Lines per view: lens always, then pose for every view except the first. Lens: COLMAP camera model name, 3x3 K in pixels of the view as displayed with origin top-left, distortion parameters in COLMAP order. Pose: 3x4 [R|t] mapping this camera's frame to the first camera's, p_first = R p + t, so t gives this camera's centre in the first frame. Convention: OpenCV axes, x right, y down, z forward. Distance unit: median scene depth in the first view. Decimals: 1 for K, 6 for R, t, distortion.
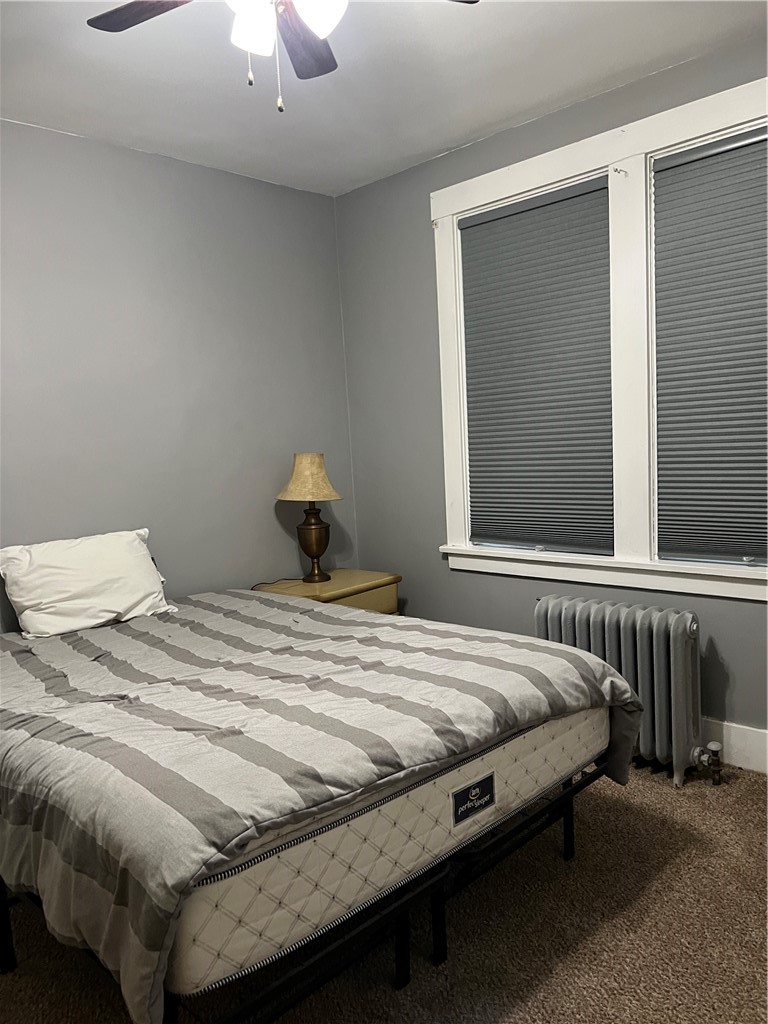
lens RADIAL K [[770.9, 0, 384.0], [0, 770.9, 518.2], [0, 0, 1]] dist [0.052405, -0.049325]
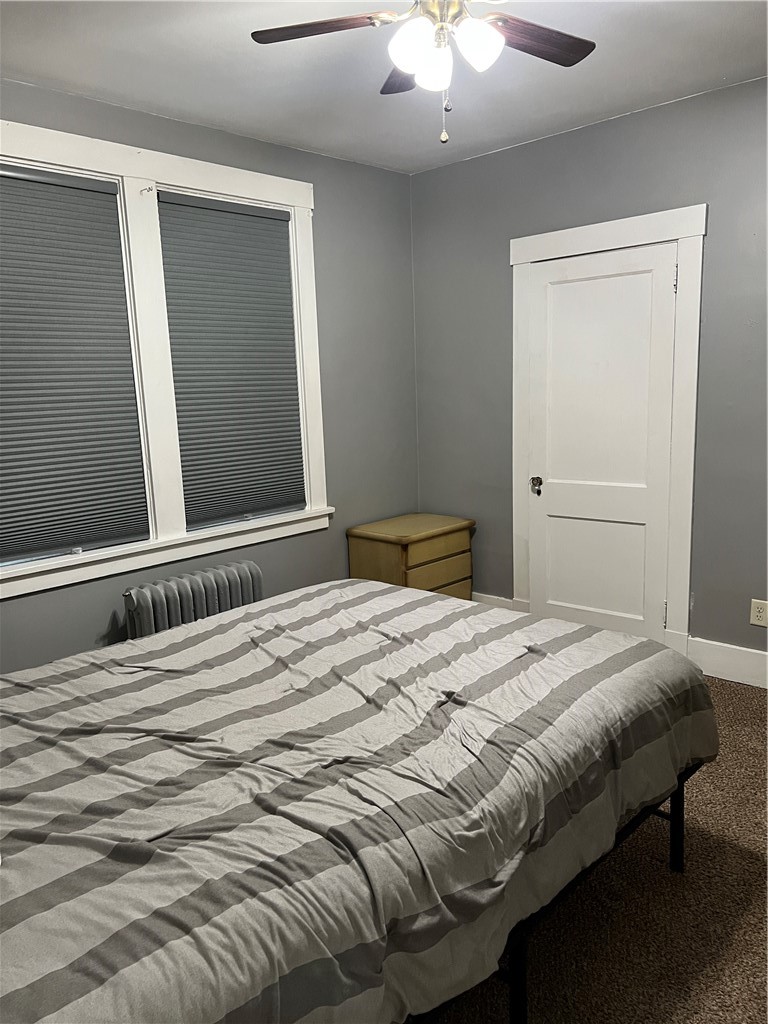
lens RADIAL K [[770.9, 0, 383.7], [0, 770.9, 506.5], [0, 0, 1]] dist [0.052405, -0.049325]
pose [[-0.017102, -0.109801, 0.993806, -0.815348], [0.148789, 0.982605, 0.111124, -0.071440], [-0.988721, 0.149768, -0.000468, 0.699170]]
